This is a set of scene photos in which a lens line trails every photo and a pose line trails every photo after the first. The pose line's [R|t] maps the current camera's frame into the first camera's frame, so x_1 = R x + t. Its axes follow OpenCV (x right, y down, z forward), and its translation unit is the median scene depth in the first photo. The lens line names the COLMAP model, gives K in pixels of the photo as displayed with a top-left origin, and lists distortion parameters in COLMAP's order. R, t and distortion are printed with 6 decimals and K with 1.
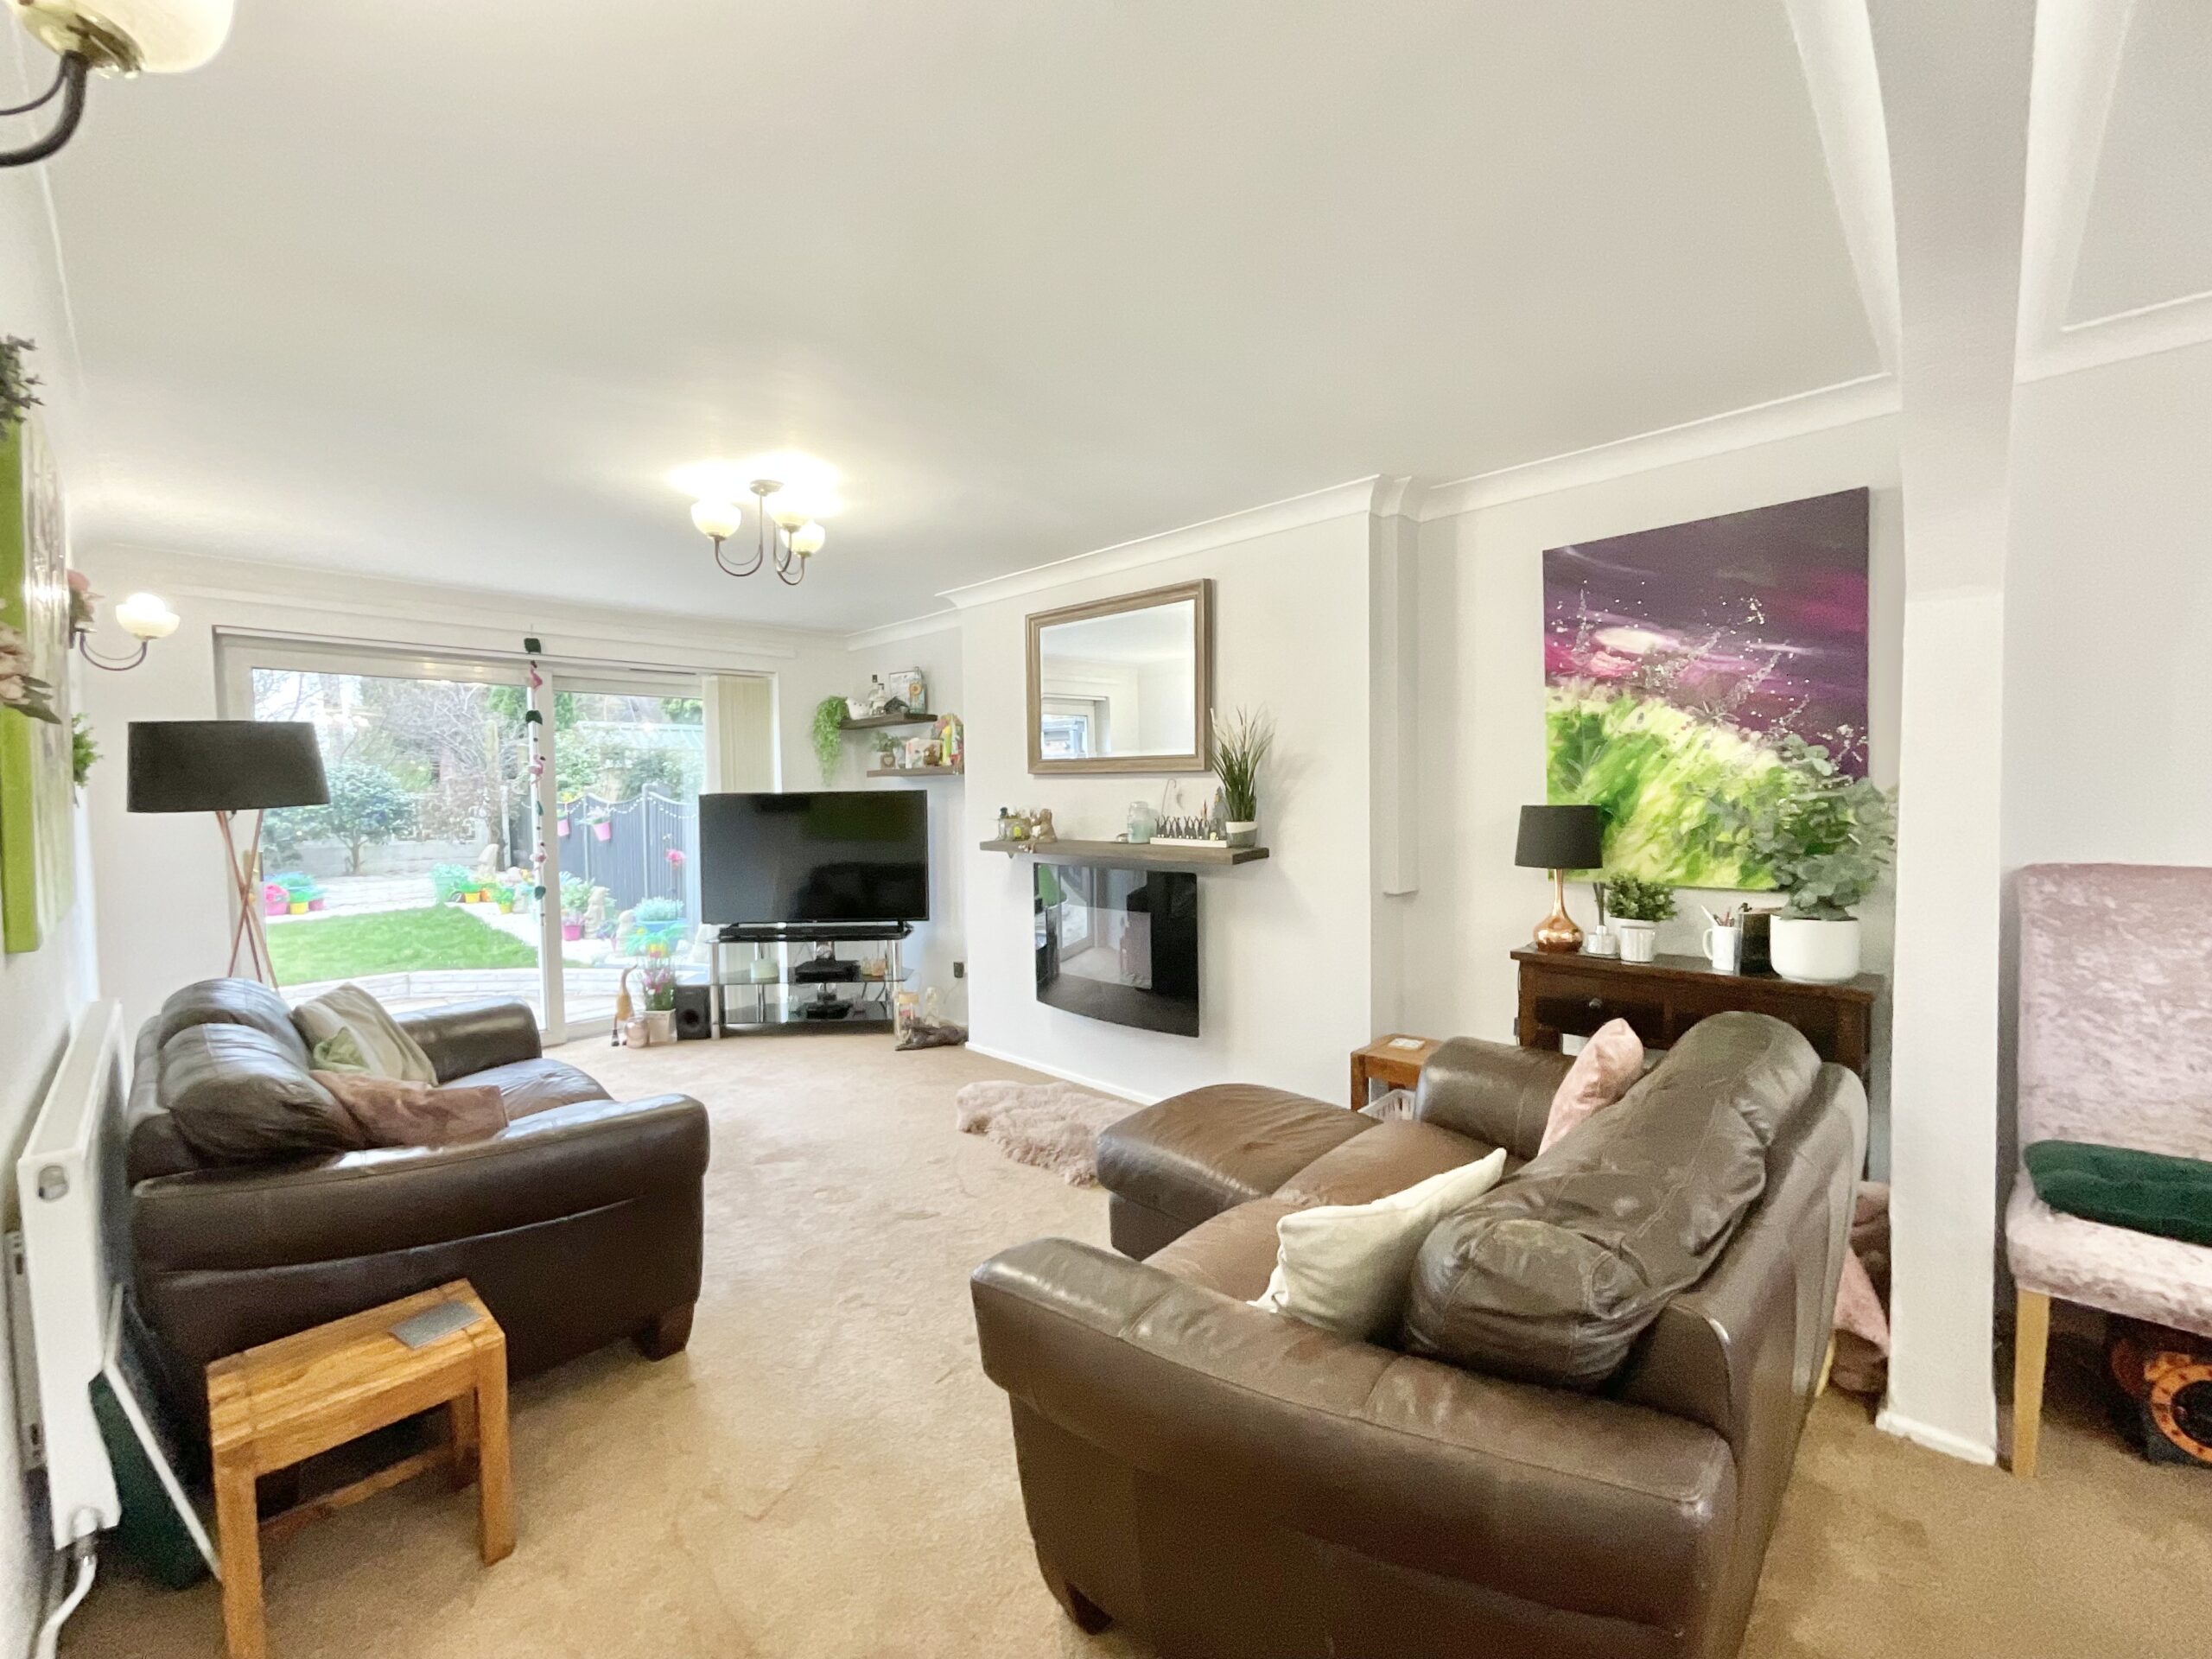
lens RADIAL K [[910.4, 0, 1100.6], [0, 910.4, 817.9], [0, 0, 1]] dist [-0.015452, 0.019740]
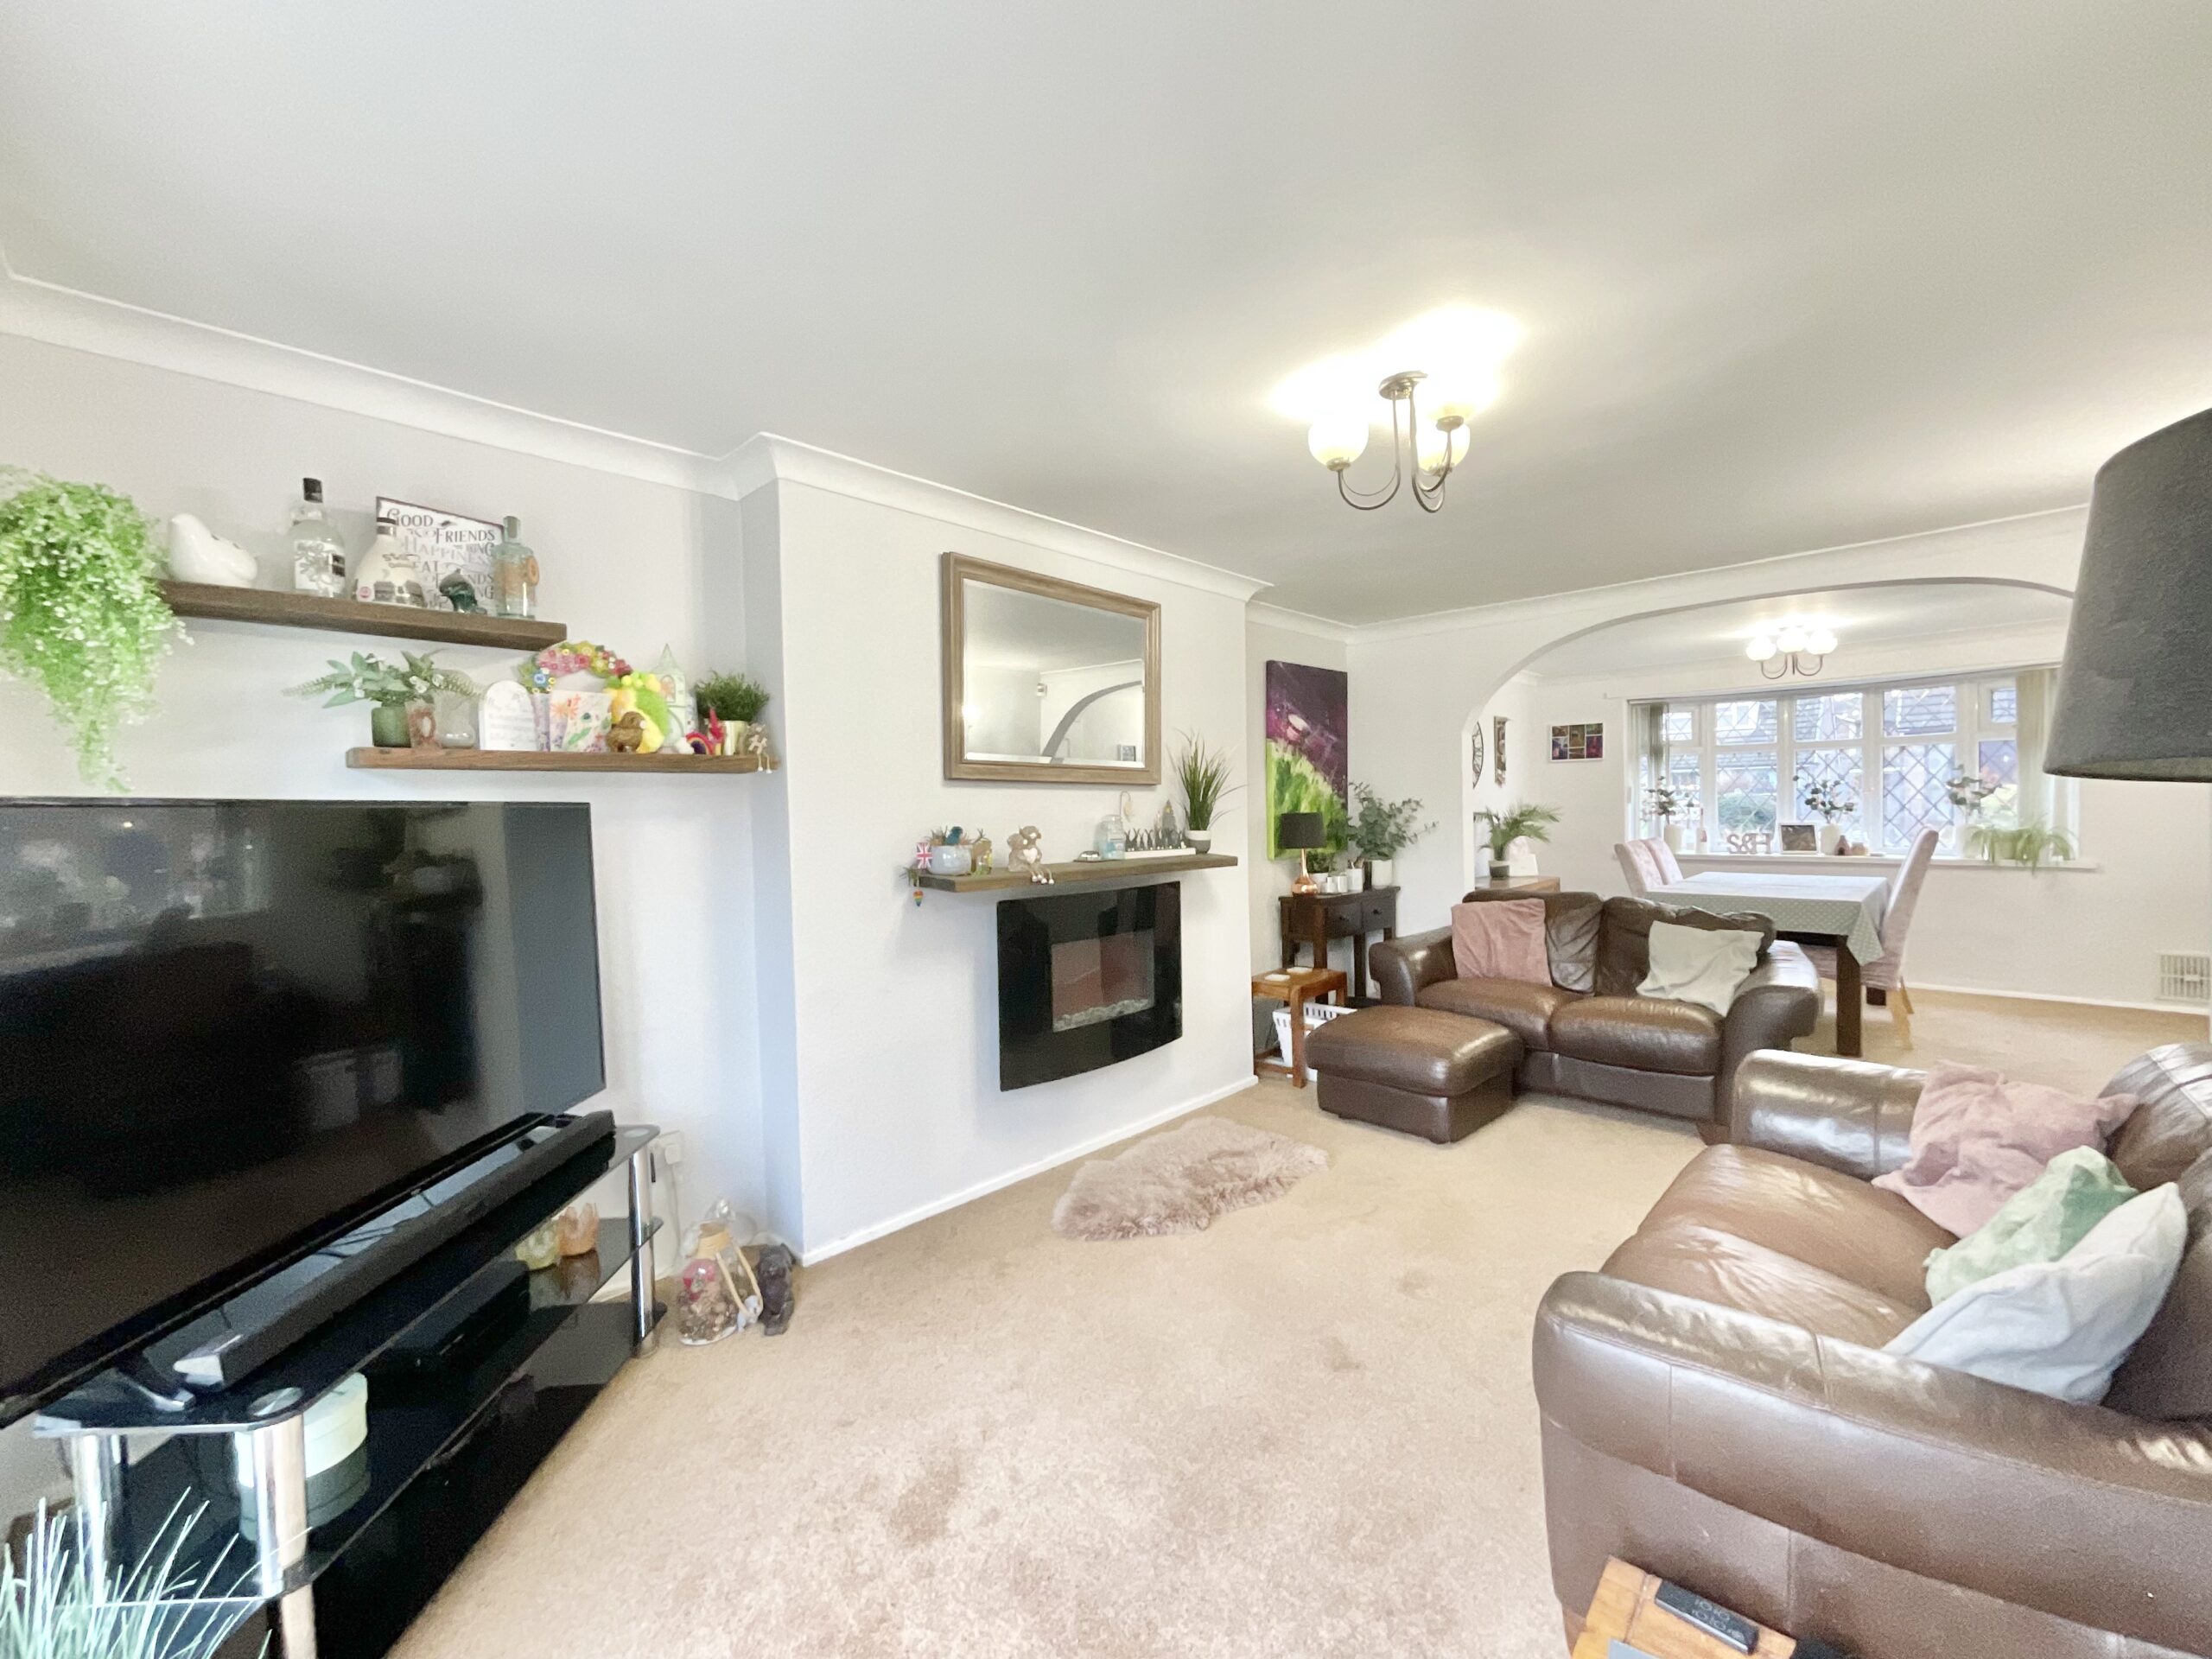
lens RADIAL K [[894.7, 0, 1115.6], [0, 894.7, 838.8], [0, 0, 1]] dist [0.000404, 0.000710]
pose [[-0.021747, -0.019371, 0.999576, -0.661889], [0.050492, 0.998515, 0.020449, -0.009339], [-0.998488, 0.050915, -0.020736, 0.773011]]
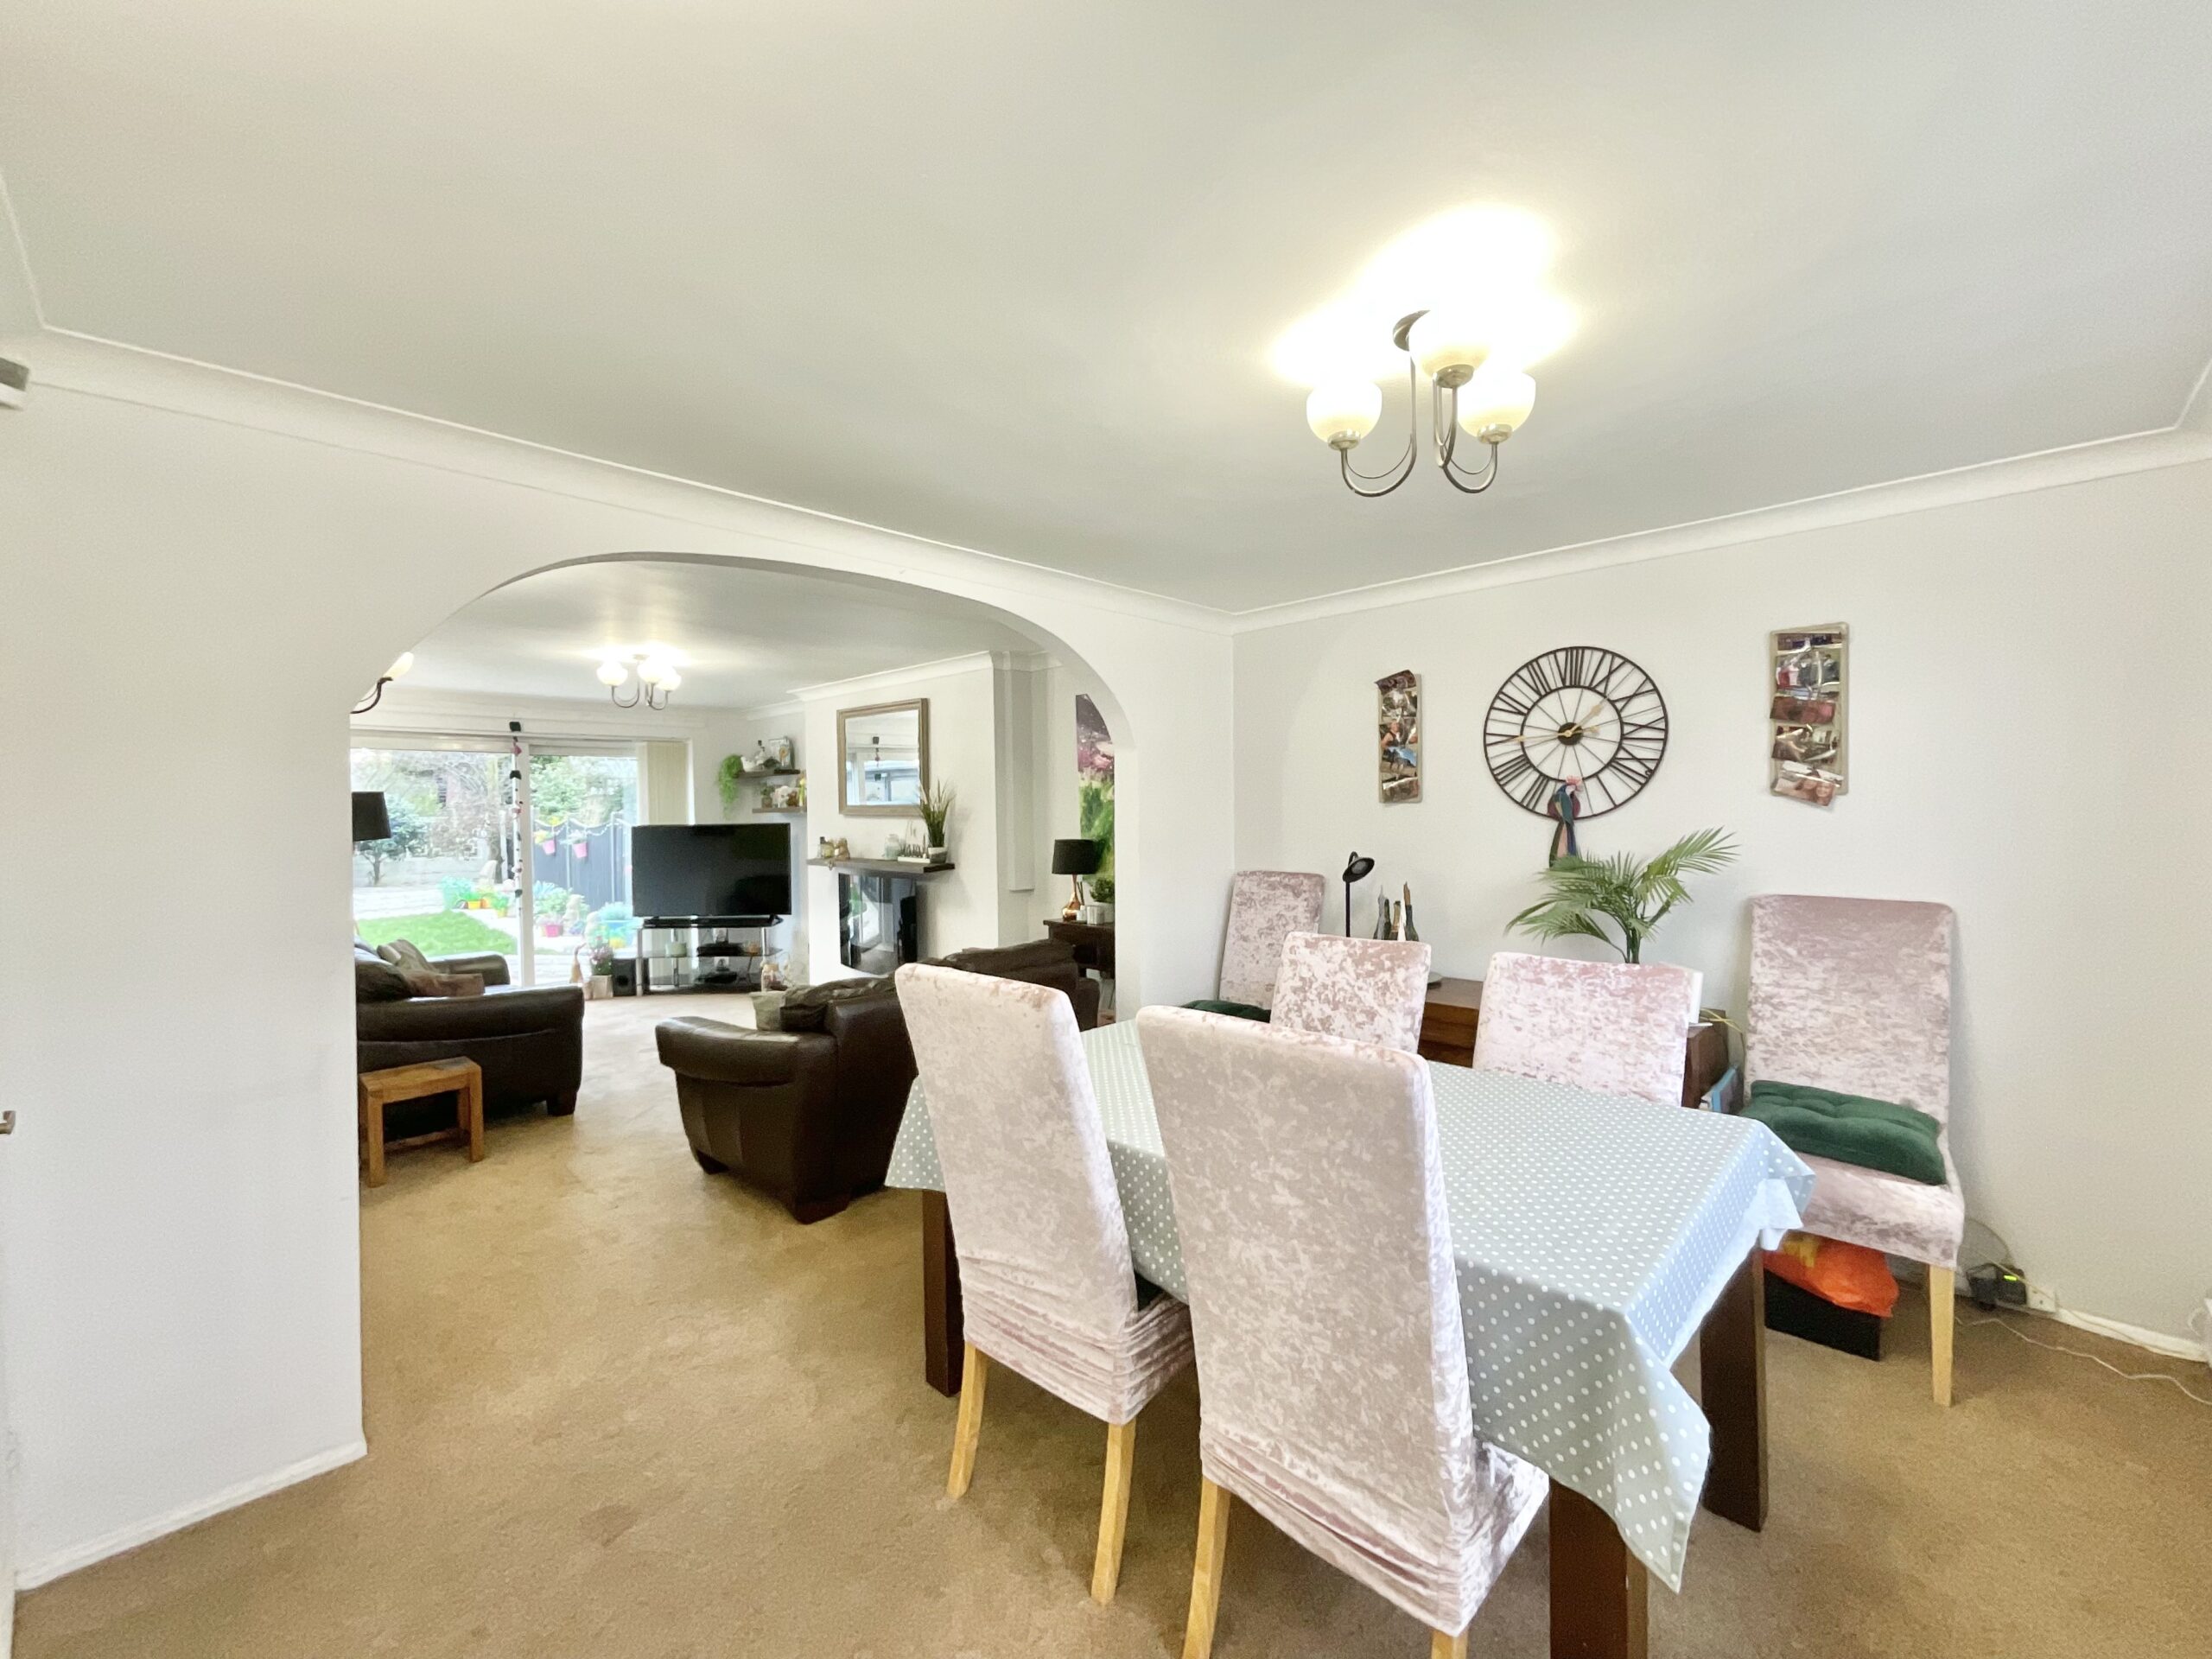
lens RADIAL K [[910.4, 0, 1100.6], [0, 910.4, 817.9], [0, 0, 1]] dist [-0.015452, 0.019740]
pose [[0.999993, 0.000840, -0.003720, 0.314087], [-0.000909, 0.999828, -0.018528, -0.012948], [0.003703, 0.018532, 0.999821, -0.444527]]
